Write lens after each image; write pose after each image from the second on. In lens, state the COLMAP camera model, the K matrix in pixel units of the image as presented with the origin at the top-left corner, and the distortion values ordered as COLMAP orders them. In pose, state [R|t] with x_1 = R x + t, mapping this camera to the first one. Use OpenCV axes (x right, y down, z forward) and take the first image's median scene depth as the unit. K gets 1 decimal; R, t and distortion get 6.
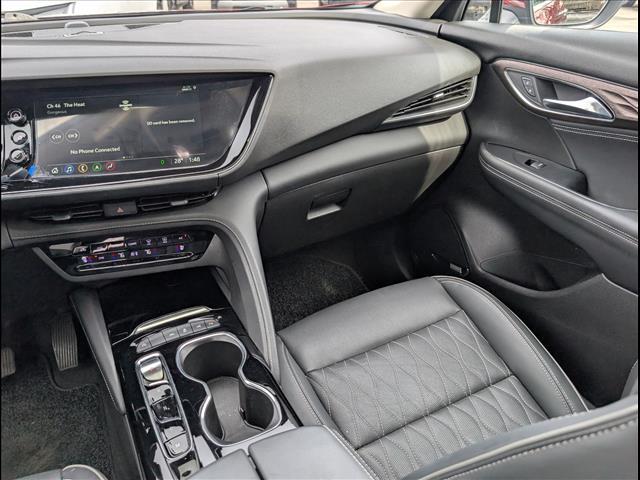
lens RADIAL K [[492.9, 0, 320.0], [0, 492.9, 240.0], [0, 0, 1]] dist [-0.001016, 0.007254]
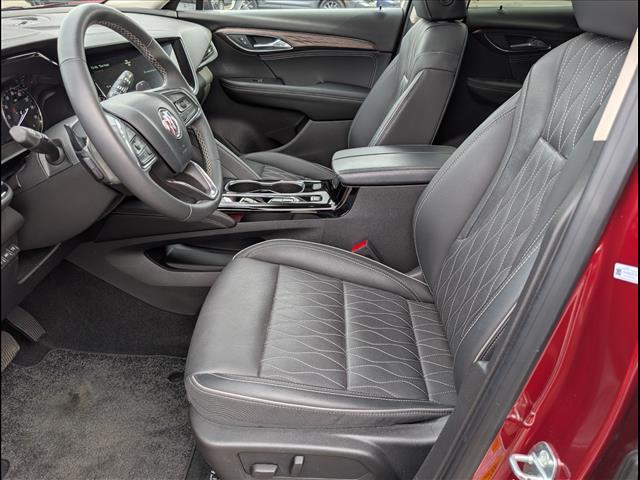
lens RADIAL K [[492.9, 0, 320.0], [0, 492.9, 240.0], [0, 0, 1]] dist [-0.001016, 0.007254]
pose [[0.522175, -0.409696, 0.747986, -1.348439], [0.393024, 0.893972, 0.215284, 0.099193], [-0.756879, 0.181560, 0.627830, -0.334512]]
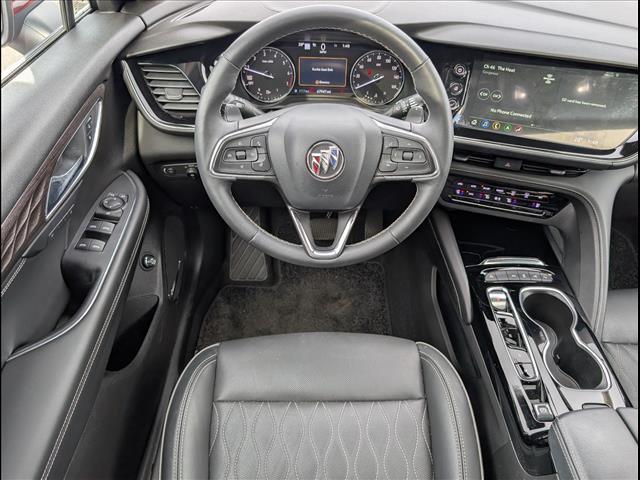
lens RADIAL K [[492.9, 0, 320.0], [0, 492.9, 240.0], [0, 0, 1]] dist [-0.001016, 0.007254]
pose [[0.886662, 0.344775, -0.308157, -0.377891], [-0.266676, 0.925671, 0.268360, -0.091536], [0.377776, -0.155767, 0.912700, -0.293495]]
